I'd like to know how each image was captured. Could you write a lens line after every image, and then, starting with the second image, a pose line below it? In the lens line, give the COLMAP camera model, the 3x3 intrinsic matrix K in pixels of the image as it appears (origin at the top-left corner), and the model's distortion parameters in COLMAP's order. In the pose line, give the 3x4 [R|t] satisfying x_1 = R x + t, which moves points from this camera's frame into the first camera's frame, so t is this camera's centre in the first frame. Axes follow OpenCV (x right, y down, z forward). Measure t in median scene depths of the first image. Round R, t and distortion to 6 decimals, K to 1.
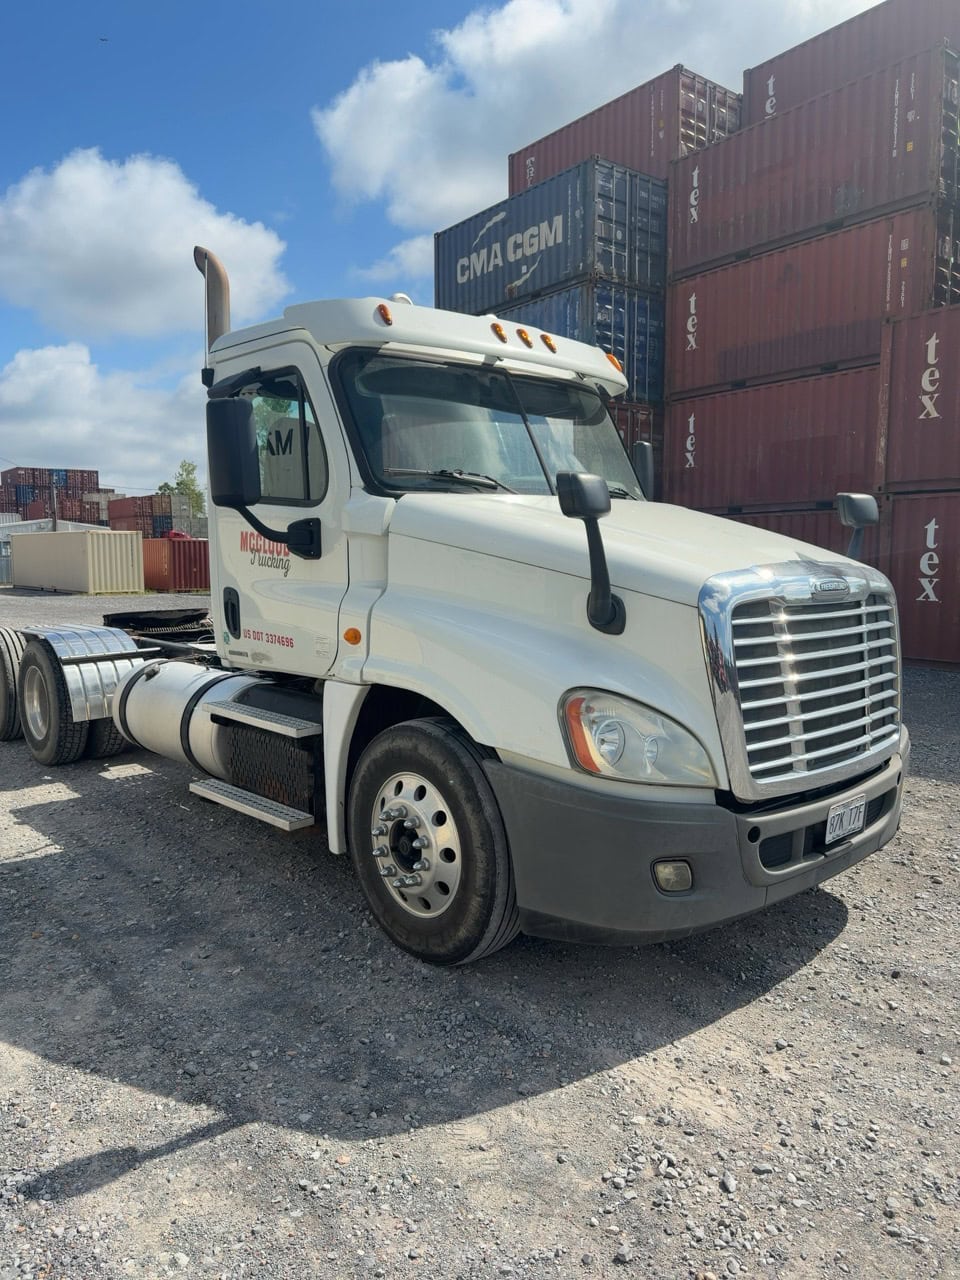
lens RADIAL K [[902.3, 0, 480.0], [0, 902.3, 640.0], [0, 0, 1]] dist [0.021369, -0.006667]
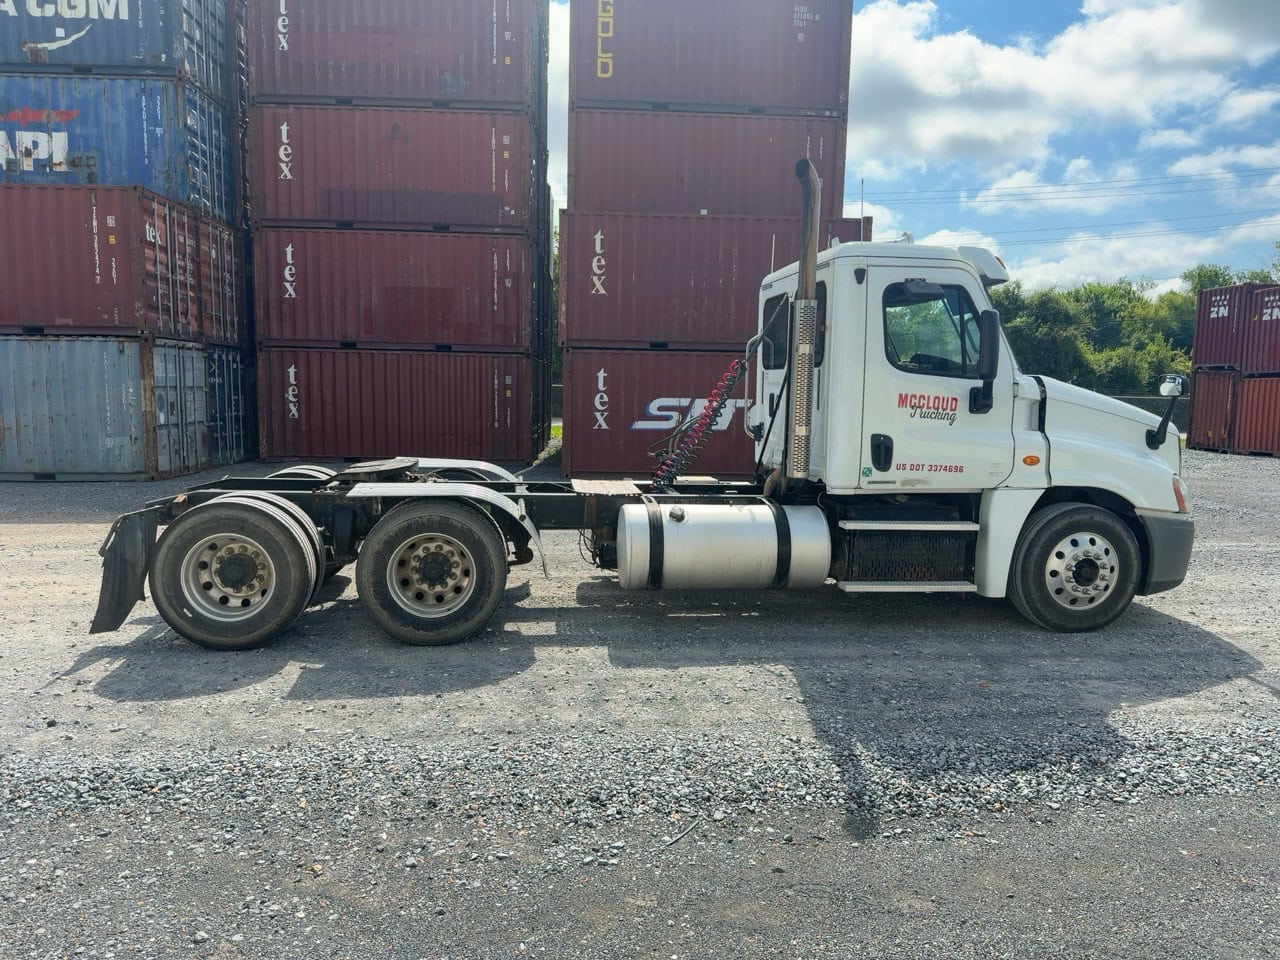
lens RADIAL K [[902.0, 0, 617.7], [0, 902.0, 499.7], [0, 0, 1]] dist [0.069884, -0.093933]
pose [[0.574522, -0.088094, 0.813735, -1.825461], [0.057136, 0.996082, 0.067494, -0.083812], [-0.816492, 0.007717, 0.577305, 0.606523]]
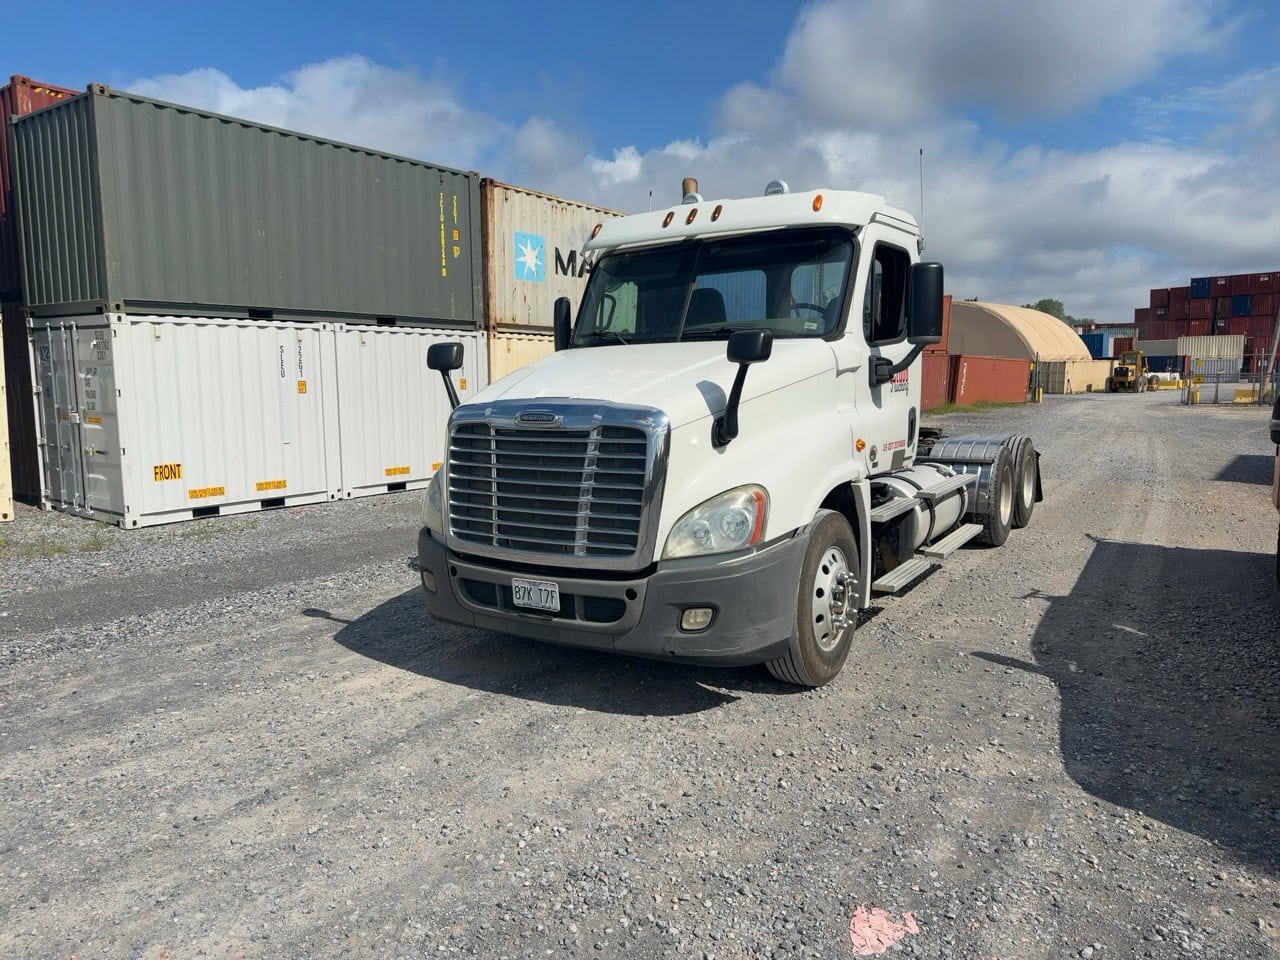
lens RADIAL K [[895.9, 0, 638.8], [0, 895.9, 482.1], [0, 0, 1]] dist [0.124795, -0.156359]
pose [[0.272802, 0.104747, -0.956351, 1.392121], [-0.077645, 0.993210, 0.086636, -0.073066], [0.958932, 0.050621, 0.279083, 0.645772]]
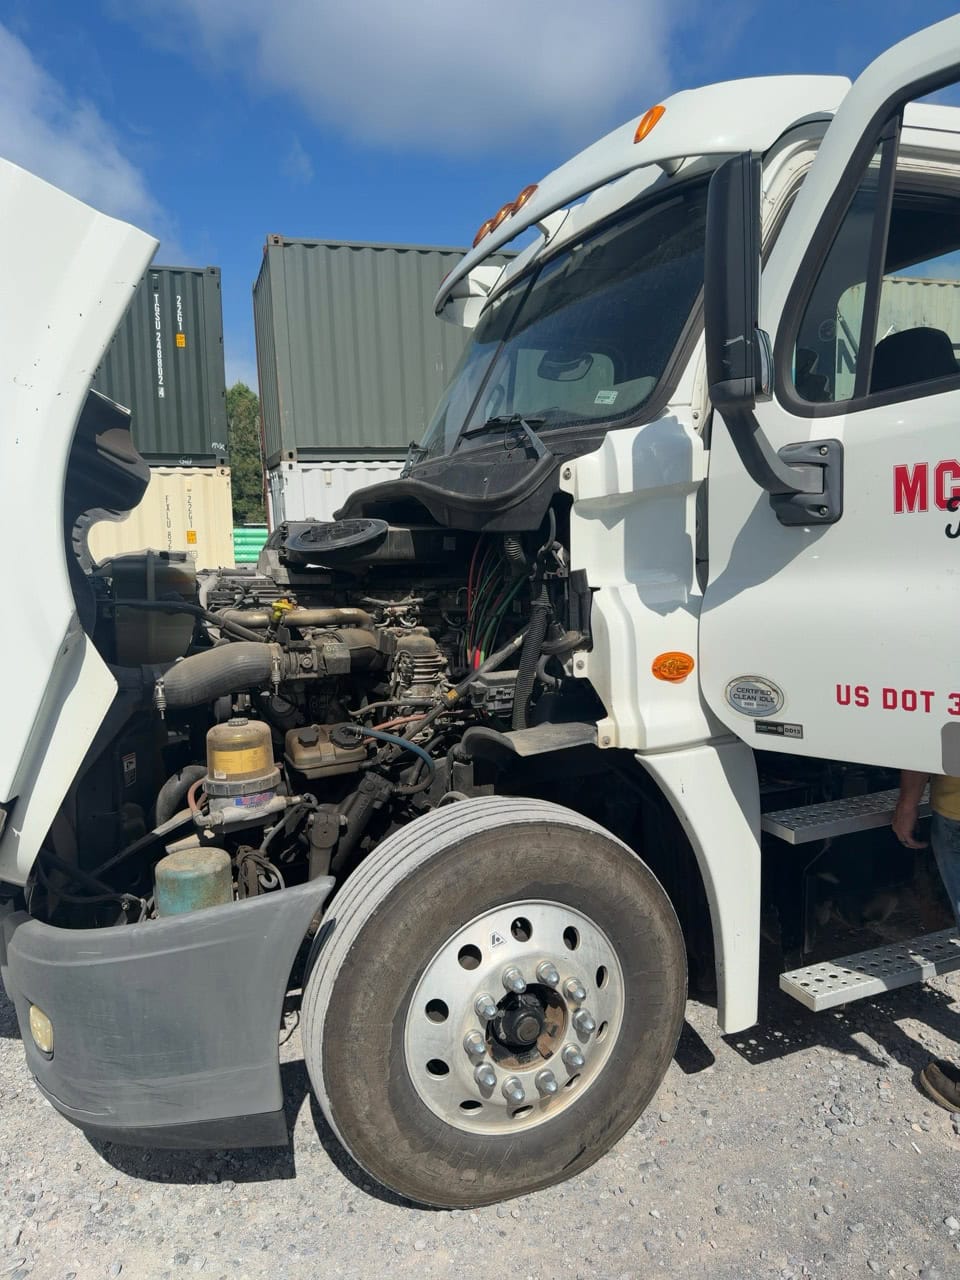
lens RADIAL K [[902.3, 0, 480.0], [0, 902.3, 640.0], [0, 0, 1]] dist [0.021369, -0.006667]
pose [[-0.345231, 0.127973, -0.929752, 0.806161], [-0.053012, 0.986419, 0.155457, -0.131711], [0.937019, 0.102957, -0.333758, 1.359012]]
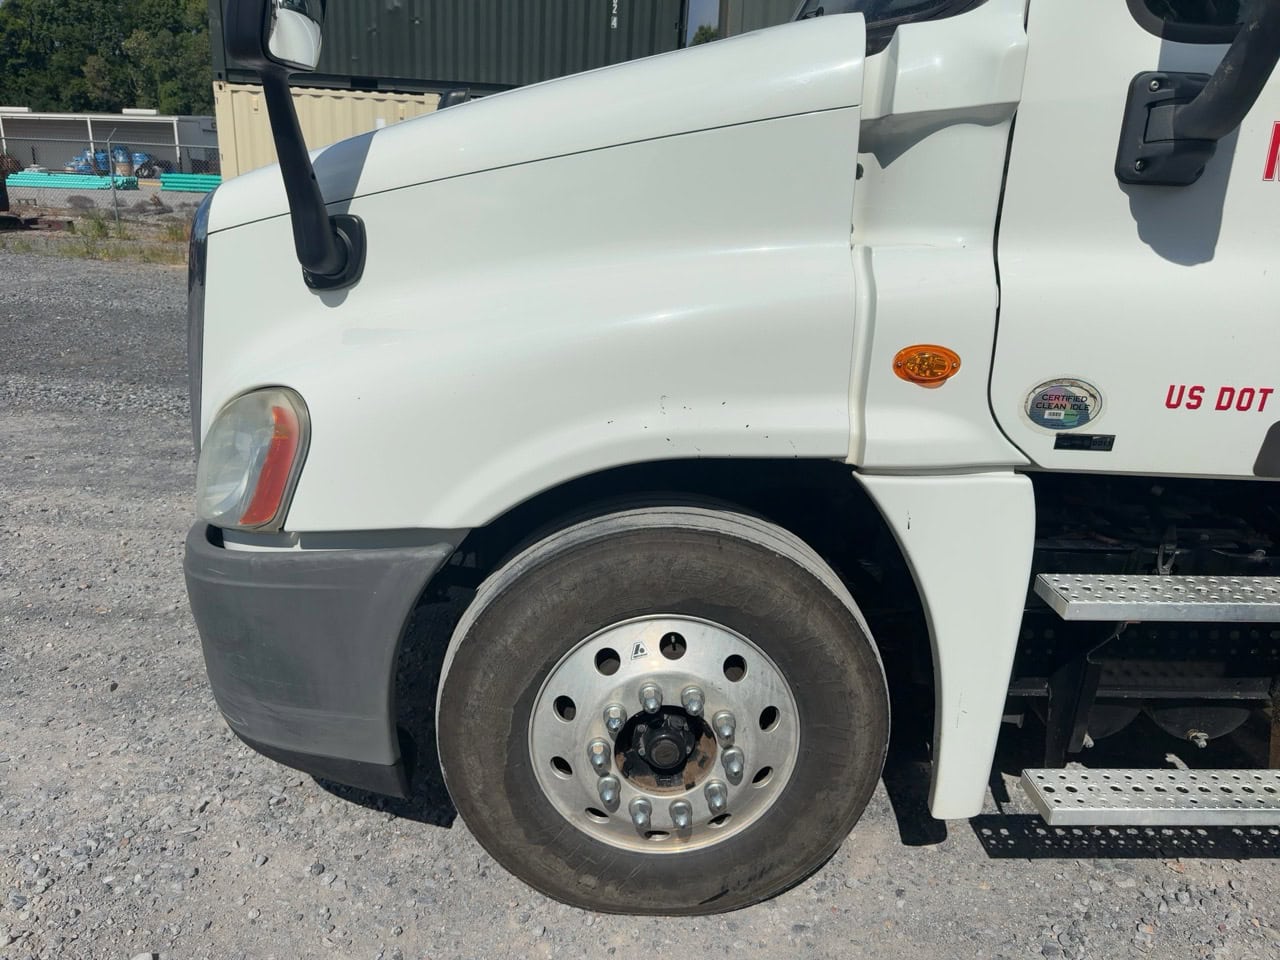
lens RADIAL K [[903.0, 0, 644.2], [0, 903.0, 478.4], [0, 0, 1]] dist [0.065242, -0.065761]
pose [[-0.638175, 0.207181, -0.741491, 0.662870], [-0.111481, 0.928093, 0.355268, -0.123007], [0.761777, 0.309385, -0.569189, 1.442887]]
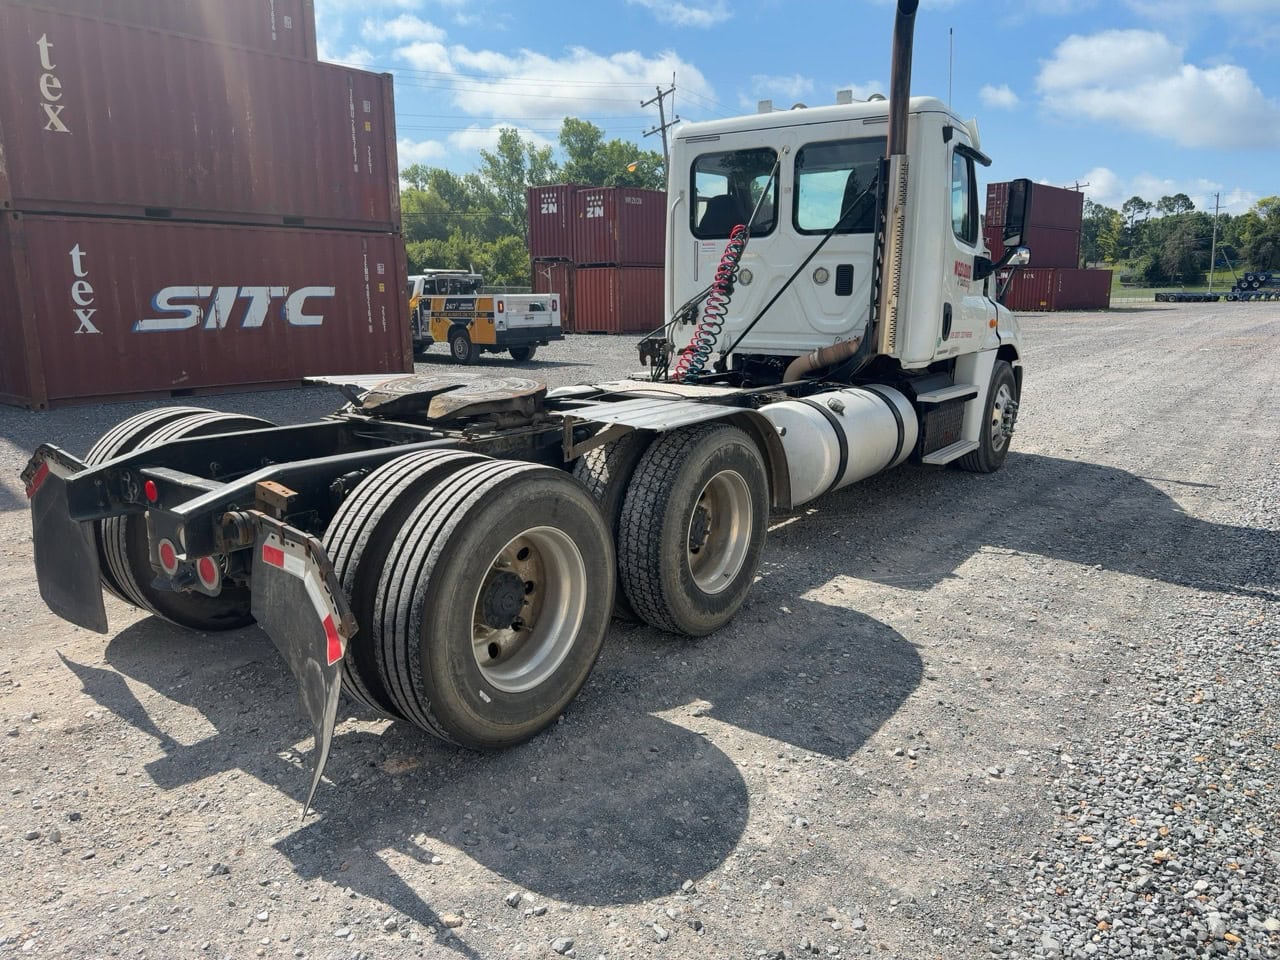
lens RADIAL K [[915.5, 0, 636.0], [0, 915.5, 487.6], [0, 0, 1]] dist [0.080328, -0.114030]
pose [[-0.213079, -0.202783, 0.955760, -1.754348], [0.090582, 0.969911, 0.225980, -0.164735], [-0.972827, 0.134726, -0.188300, 1.972556]]
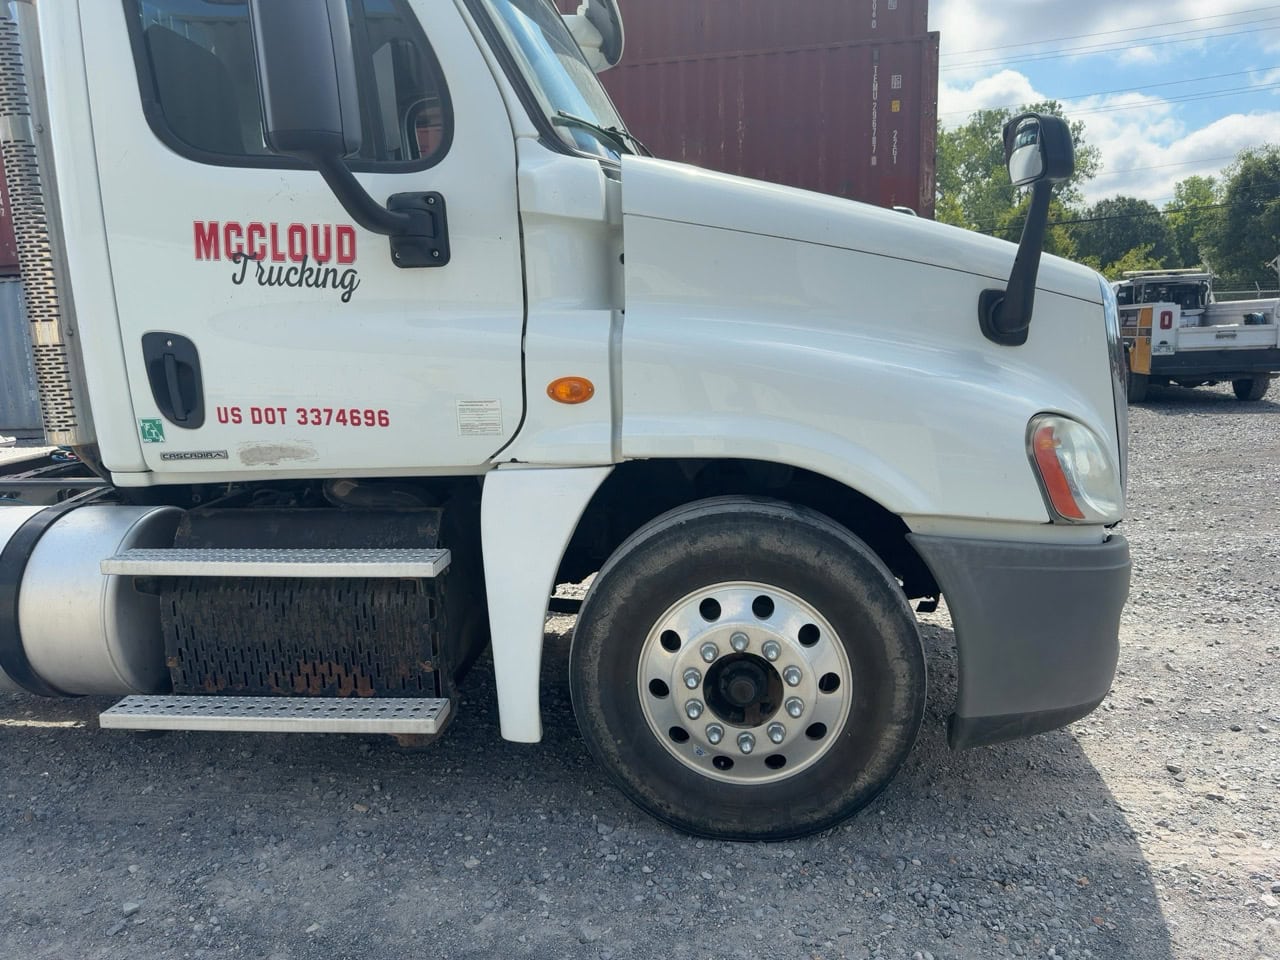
lens RADIAL K [[883.0, 0, 639.0], [0, 883.0, 490.0], [0, 0, 1]] dist [0.093358, -0.162480]
pose [[0.755654, -0.142956, 0.639180, -0.466437], [0.092041, 0.989383, 0.112467, -0.000387], [-0.648472, -0.026155, 0.760789, 0.474469]]
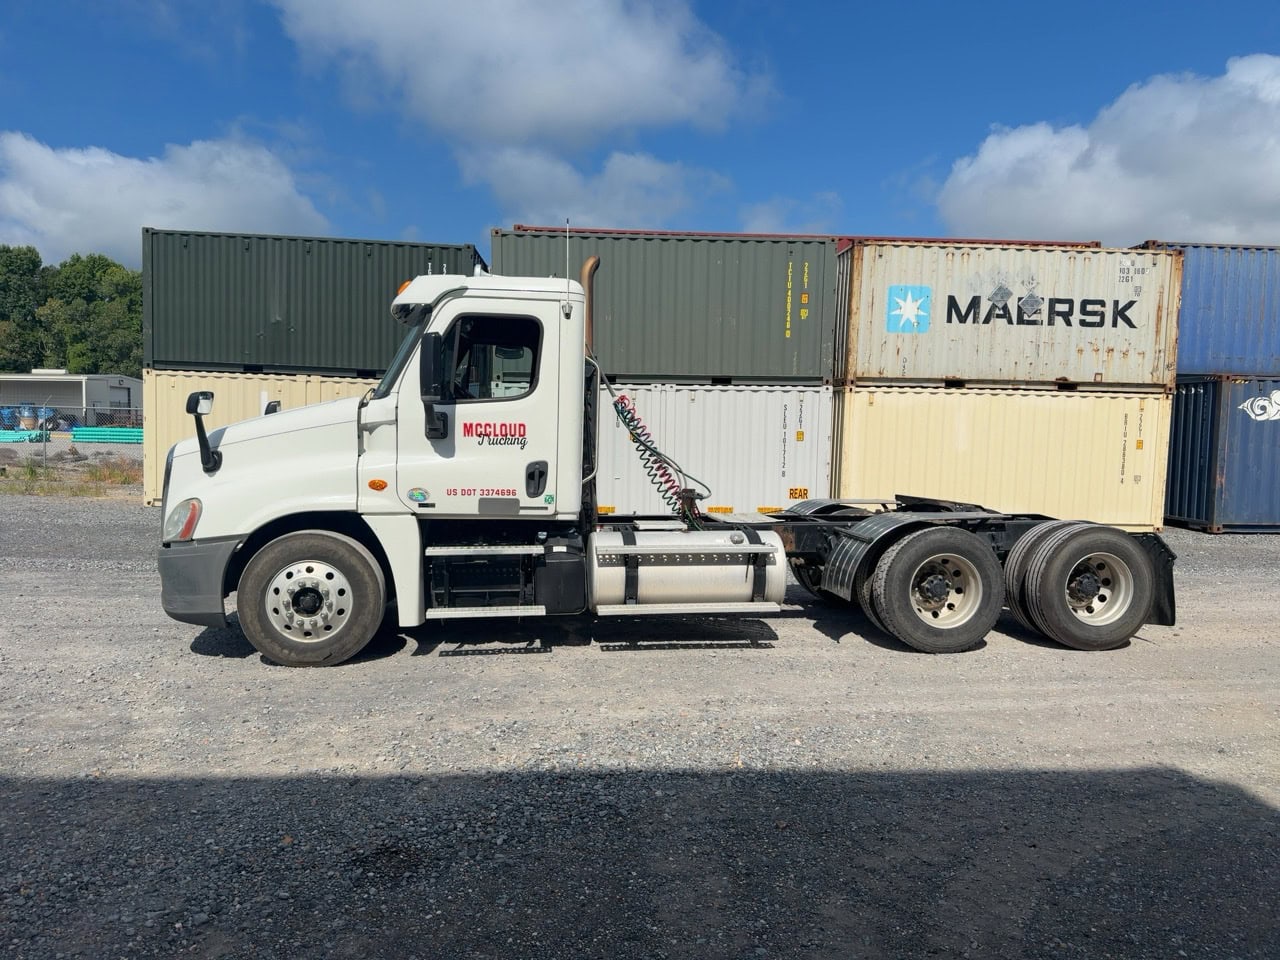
lens RADIAL K [[895.9, 0, 638.8], [0, 895.9, 482.1], [0, 0, 1]] dist [0.124795, -0.156359]
pose [[-0.557464, 0.039433, -0.829264, 1.288581], [-0.092571, 0.989690, 0.109291, -0.252105], [0.825024, 0.137692, -0.548066, 2.490318]]
